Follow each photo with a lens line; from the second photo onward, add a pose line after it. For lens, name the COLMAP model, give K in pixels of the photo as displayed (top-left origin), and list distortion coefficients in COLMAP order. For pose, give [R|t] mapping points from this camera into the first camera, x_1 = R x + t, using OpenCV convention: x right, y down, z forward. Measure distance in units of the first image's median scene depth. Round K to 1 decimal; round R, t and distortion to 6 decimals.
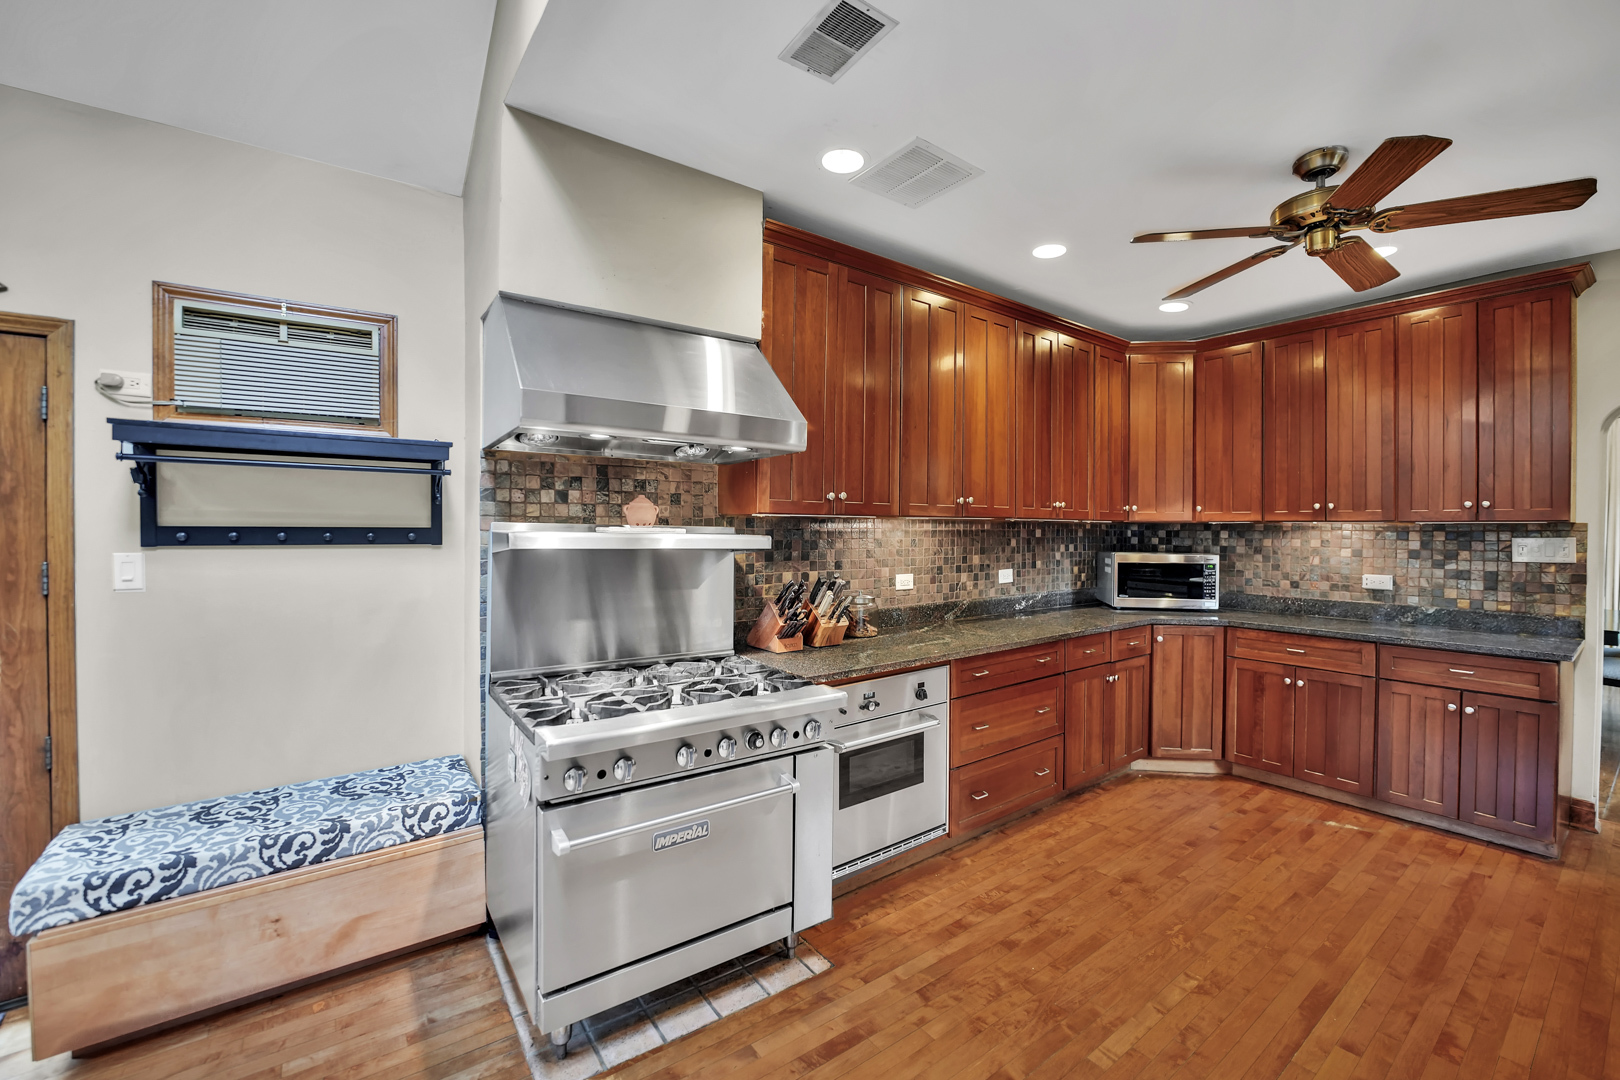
lens RADIAL K [[675.9, 0, 810.2], [0, 675.9, 532.6], [0, 0, 1]] dist [-0.001584, -0.000284]
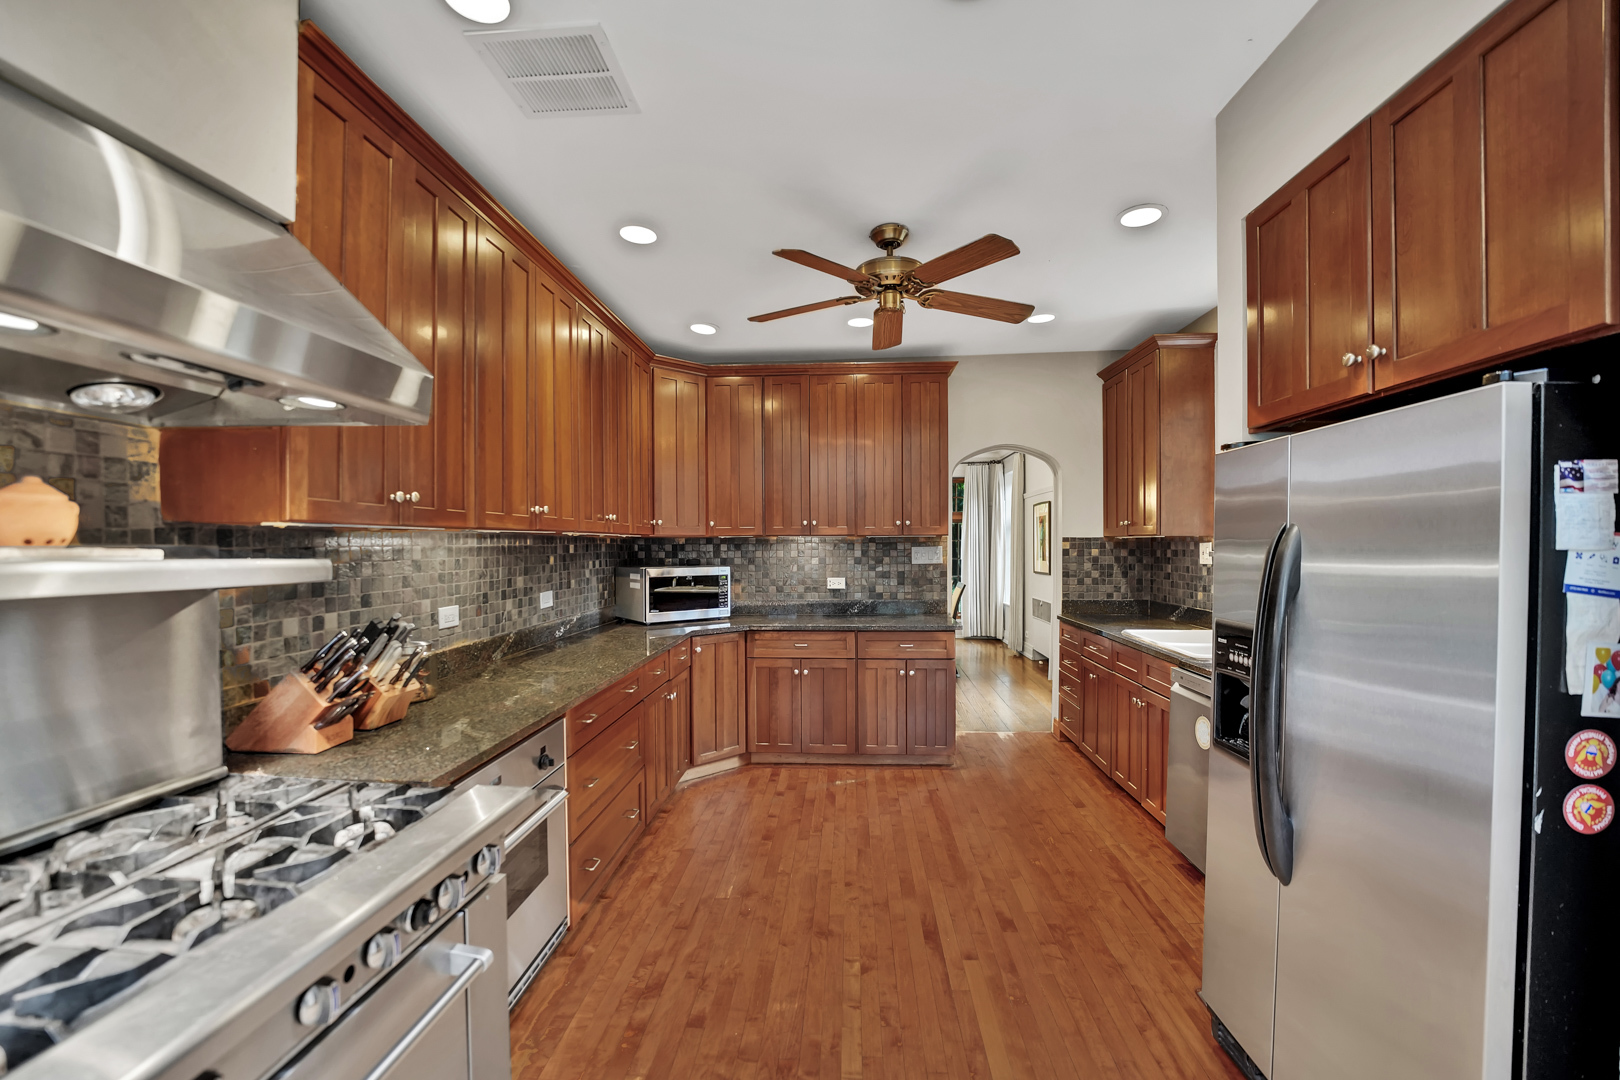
lens RADIAL K [[683.3, 0, 808.2], [0, 683.3, 553.1], [0, 0, 1]] dist [-0.017002, 0.000033]
pose [[0.647031, -0.019650, 0.762210, -0.177500], [0.013392, 0.999807, 0.014407, -0.002848], [-0.762346, 0.000885, 0.647169, 0.218621]]
